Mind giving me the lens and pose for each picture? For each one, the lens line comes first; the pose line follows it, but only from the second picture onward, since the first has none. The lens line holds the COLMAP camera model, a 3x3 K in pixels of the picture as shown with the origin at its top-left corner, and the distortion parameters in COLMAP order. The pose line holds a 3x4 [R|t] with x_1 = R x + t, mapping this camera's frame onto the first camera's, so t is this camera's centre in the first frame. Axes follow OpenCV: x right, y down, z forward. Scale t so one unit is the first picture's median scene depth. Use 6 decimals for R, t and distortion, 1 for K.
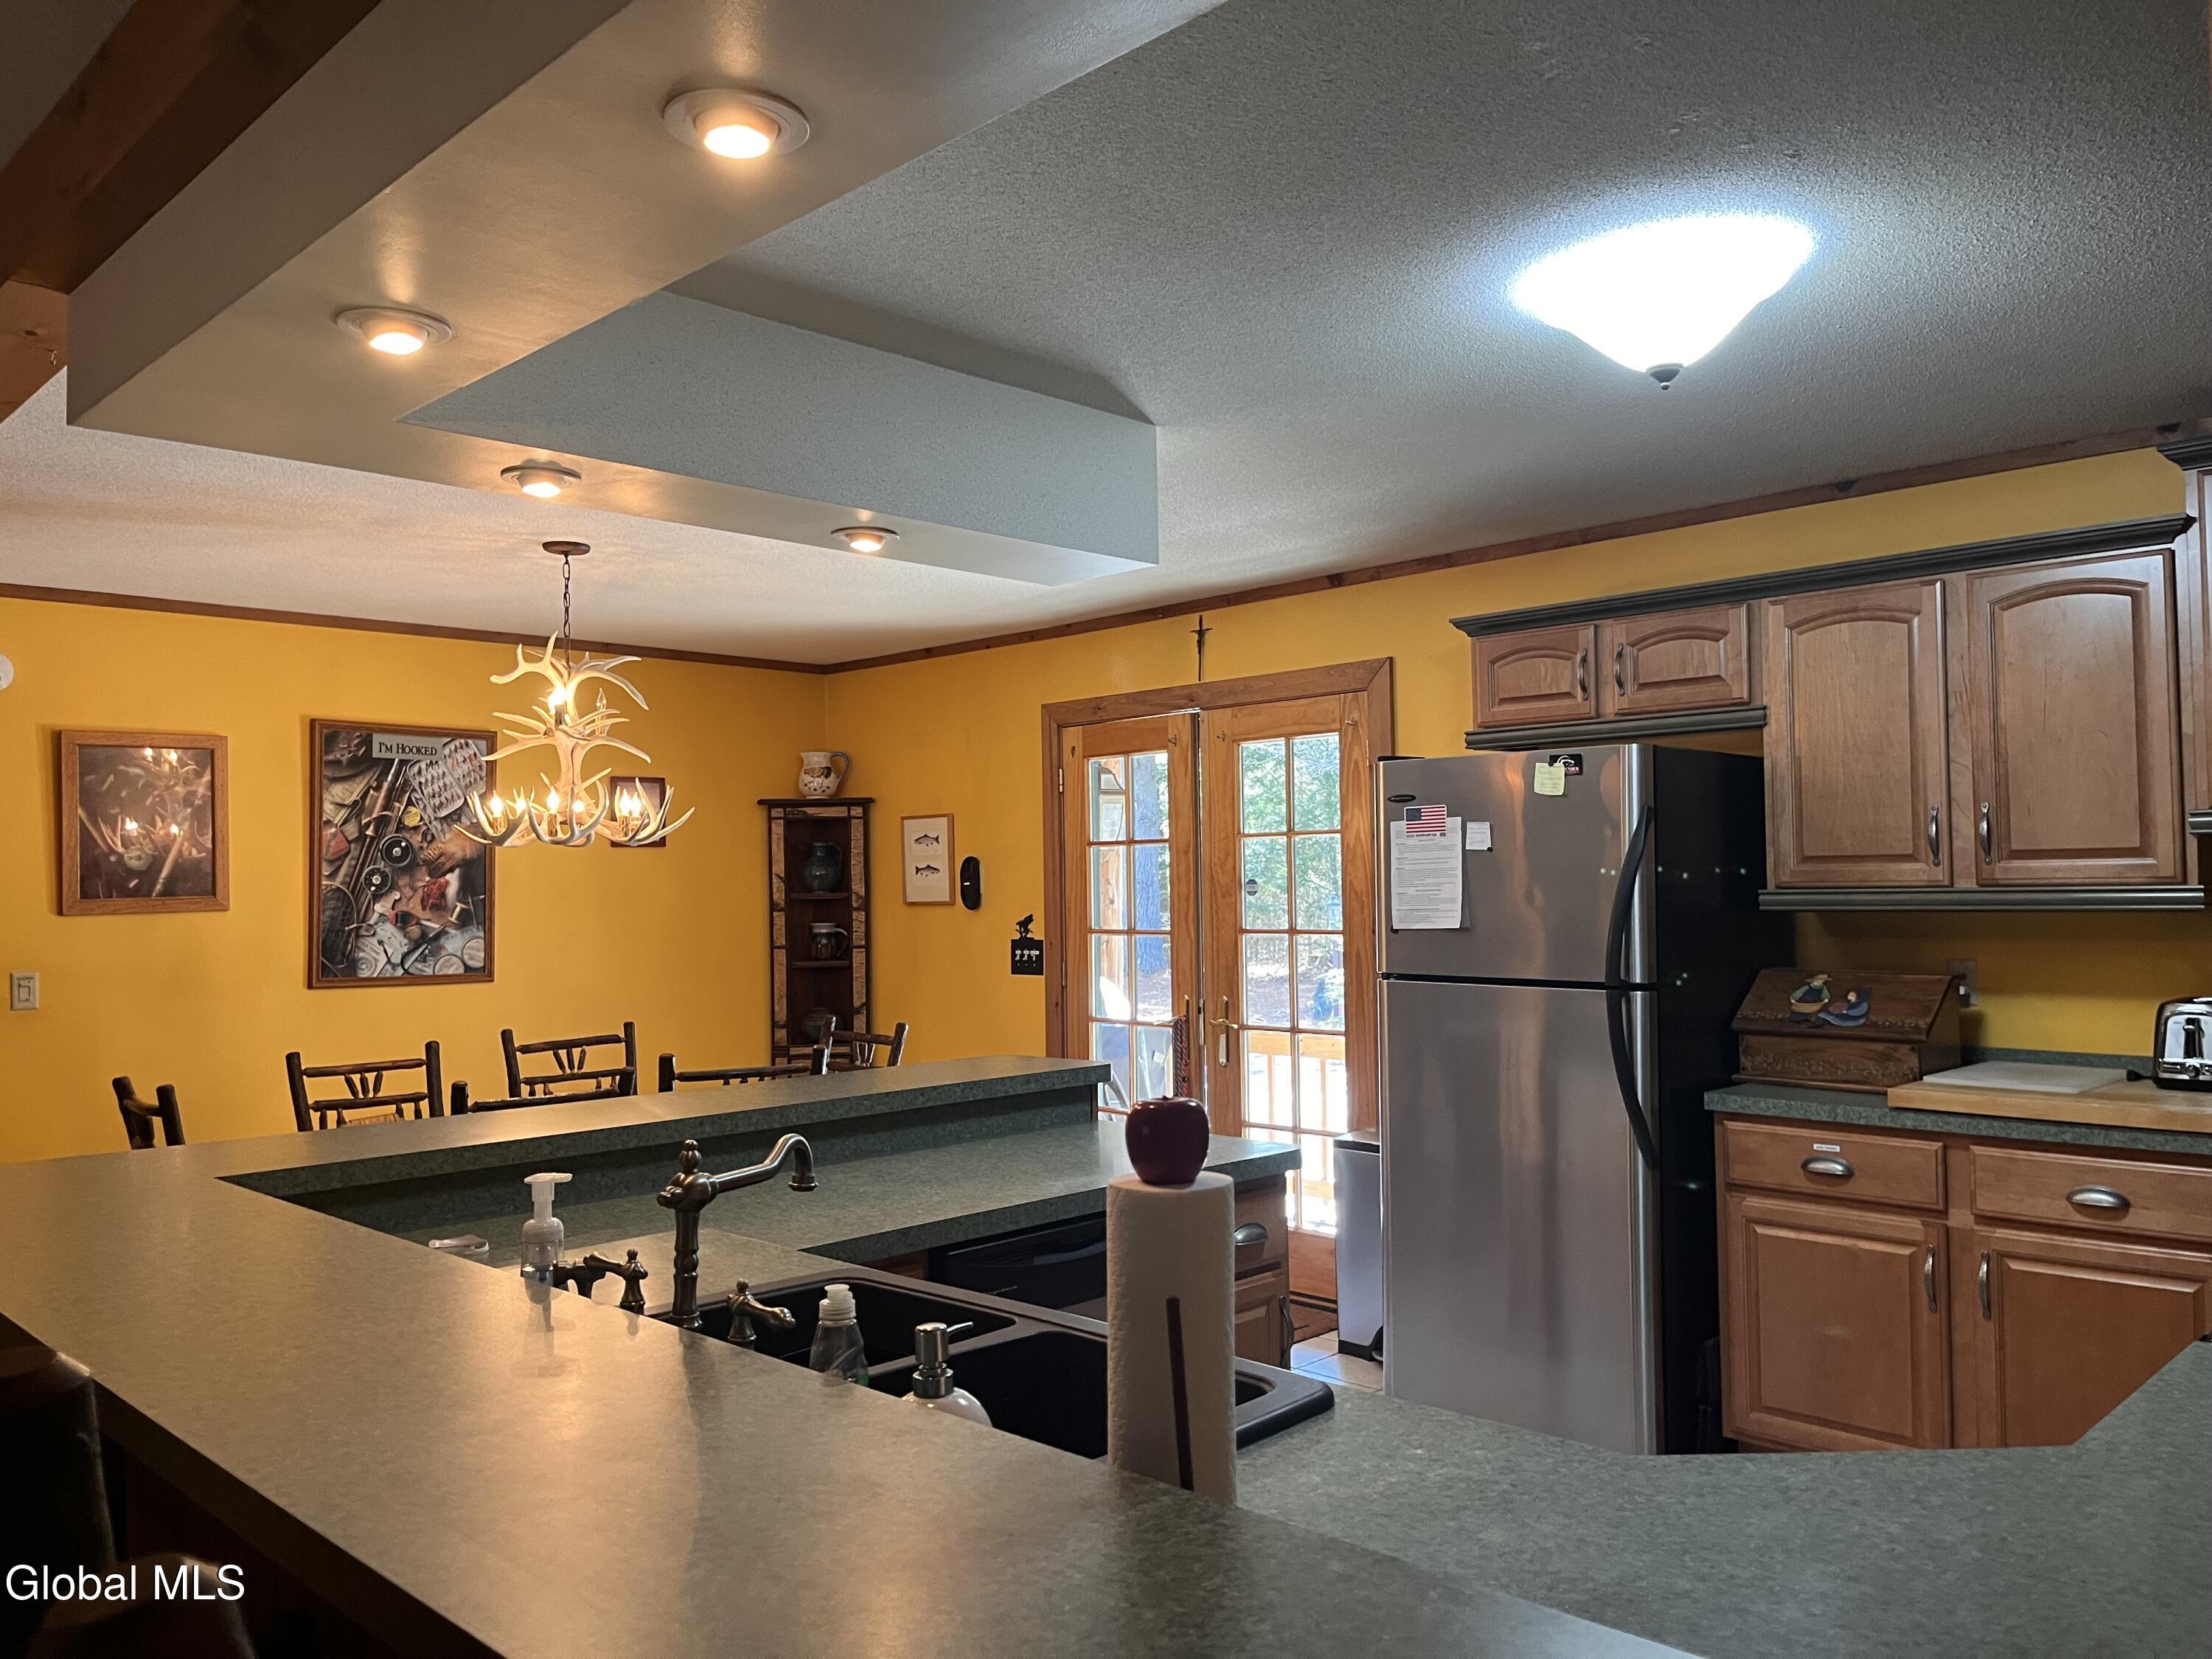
lens RADIAL K [[1663.7, 0, 1111.4], [0, 1663.7, 863.7], [0, 0, 1]] dist [0.013764, -0.029506]
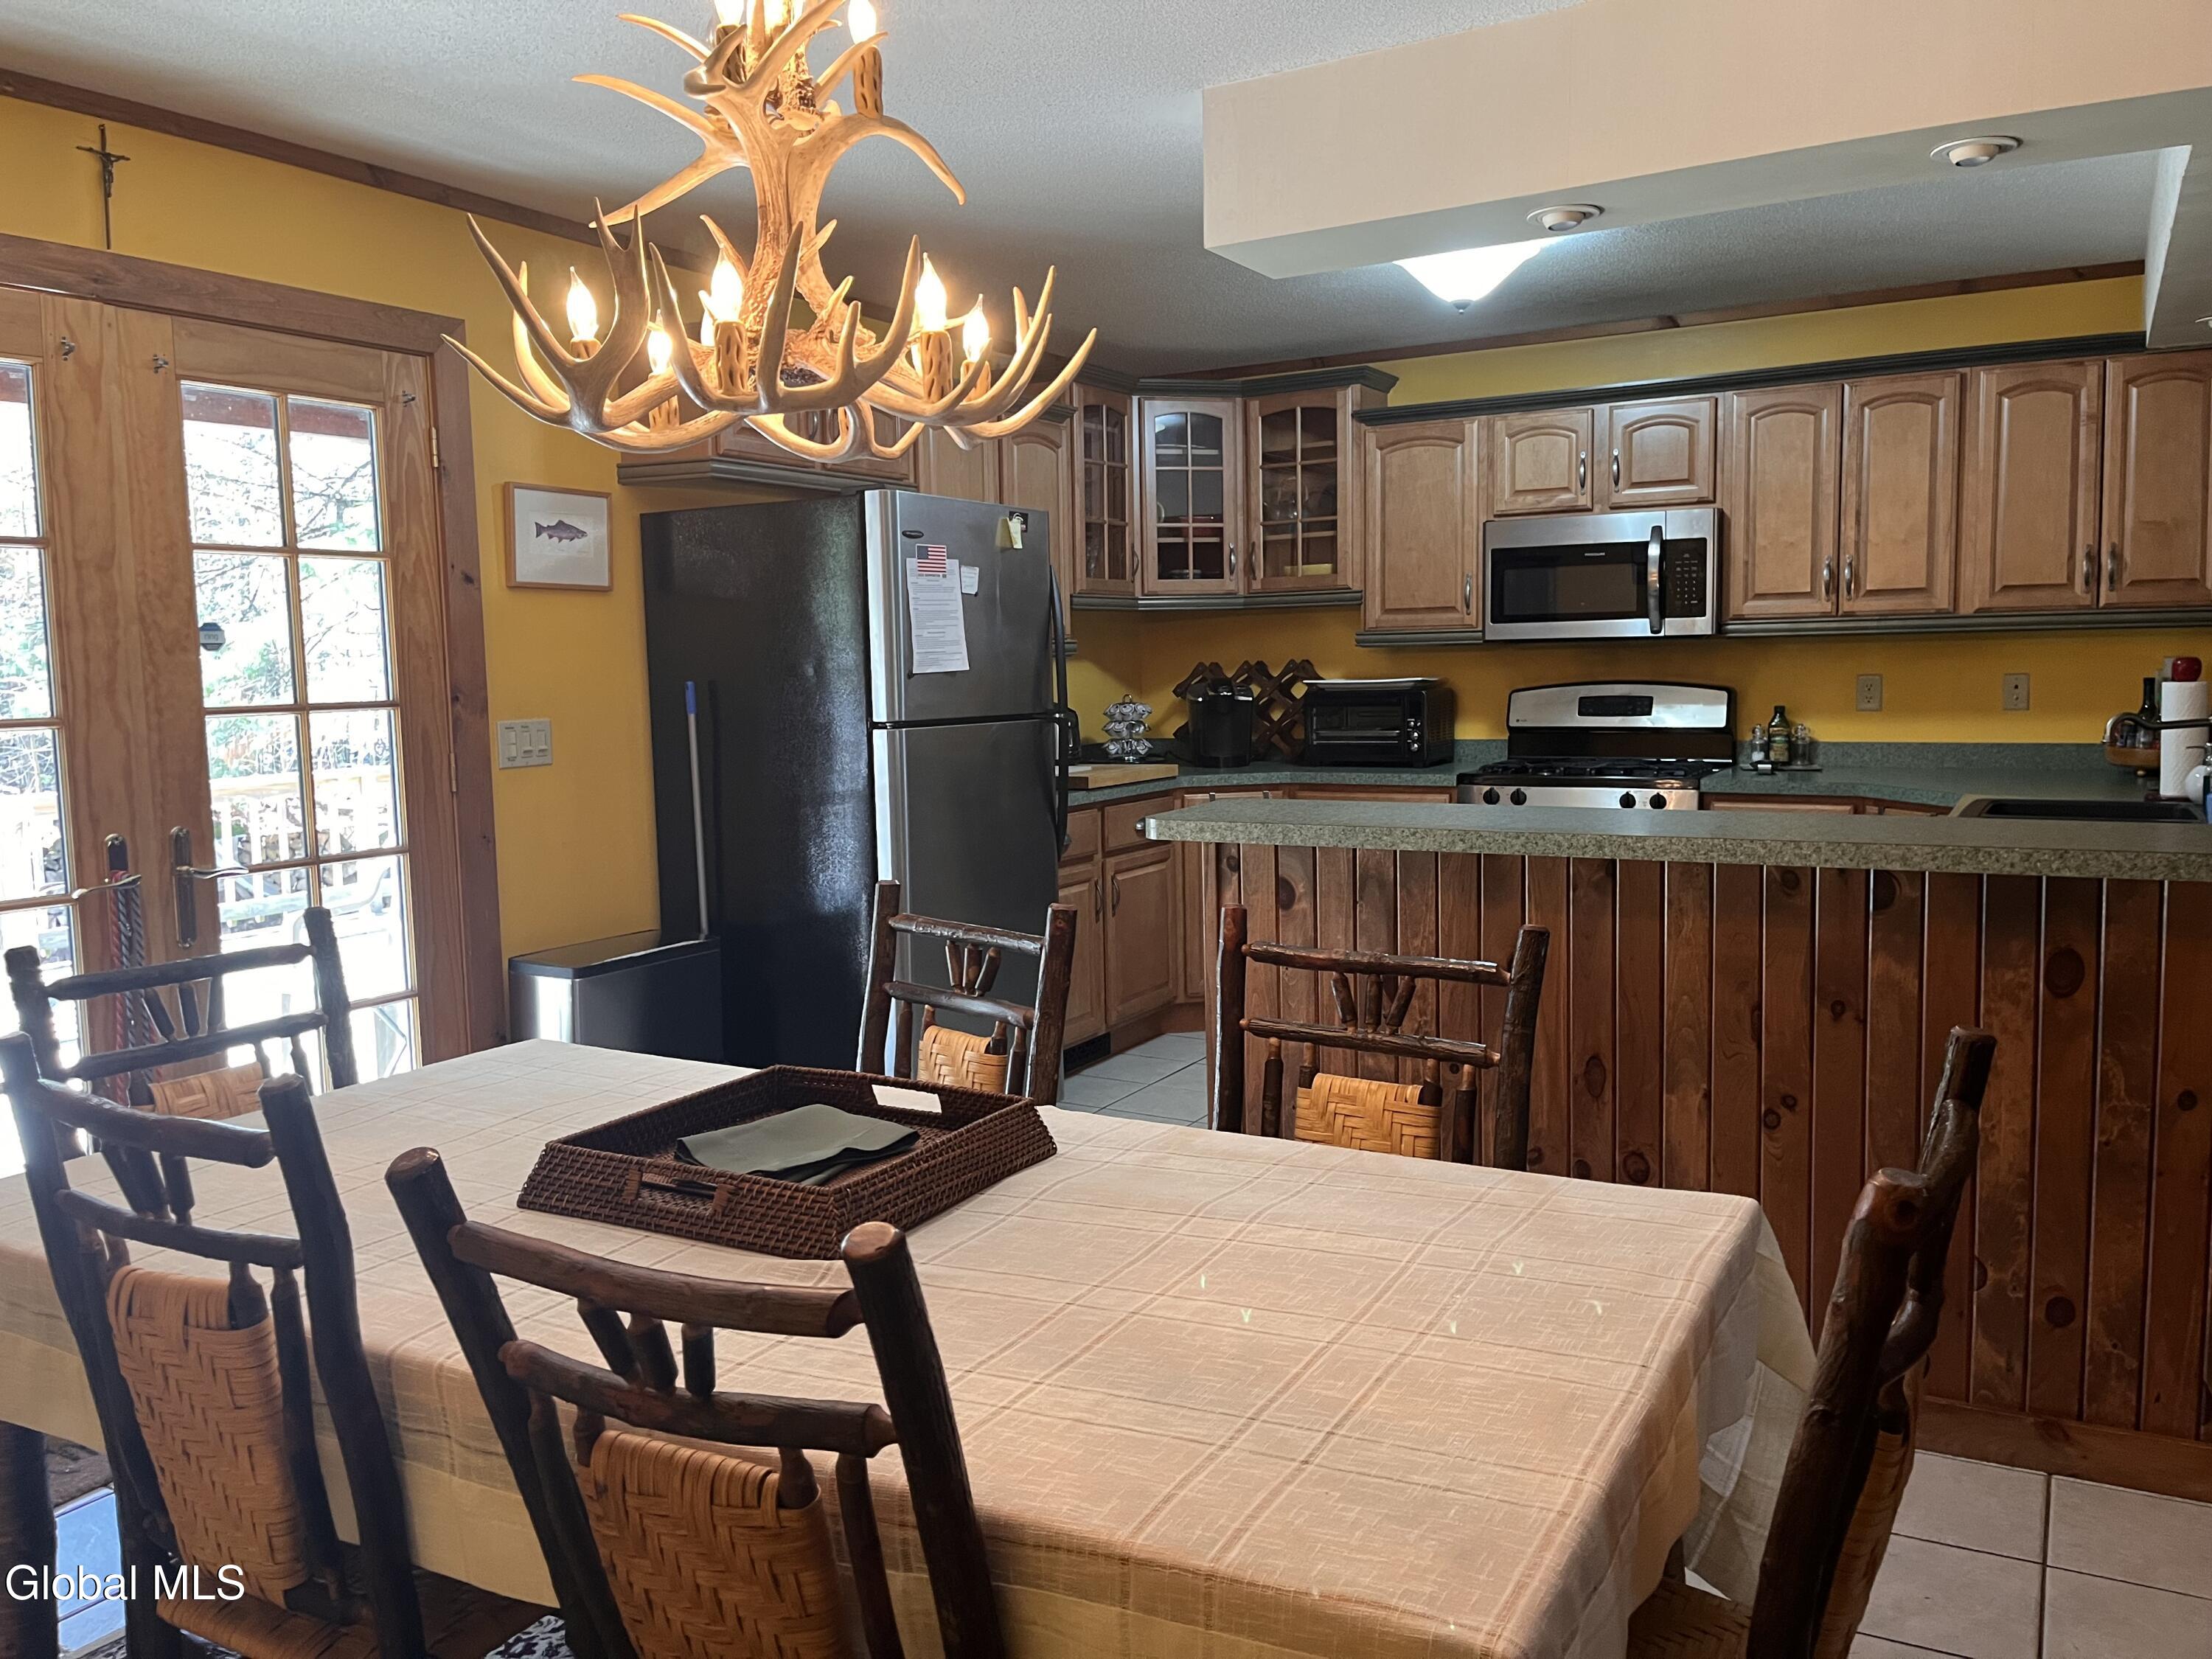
lens RADIAL K [[1663.7, 0, 1111.4], [0, 1663.7, 863.7], [0, 0, 1]] dist [0.013764, -0.029506]
pose [[-0.255172, -0.105050, 0.961172, -0.591564], [0.009599, 0.993756, 0.111159, 0.032407], [-0.966848, 0.037591, -0.252570, 0.863211]]
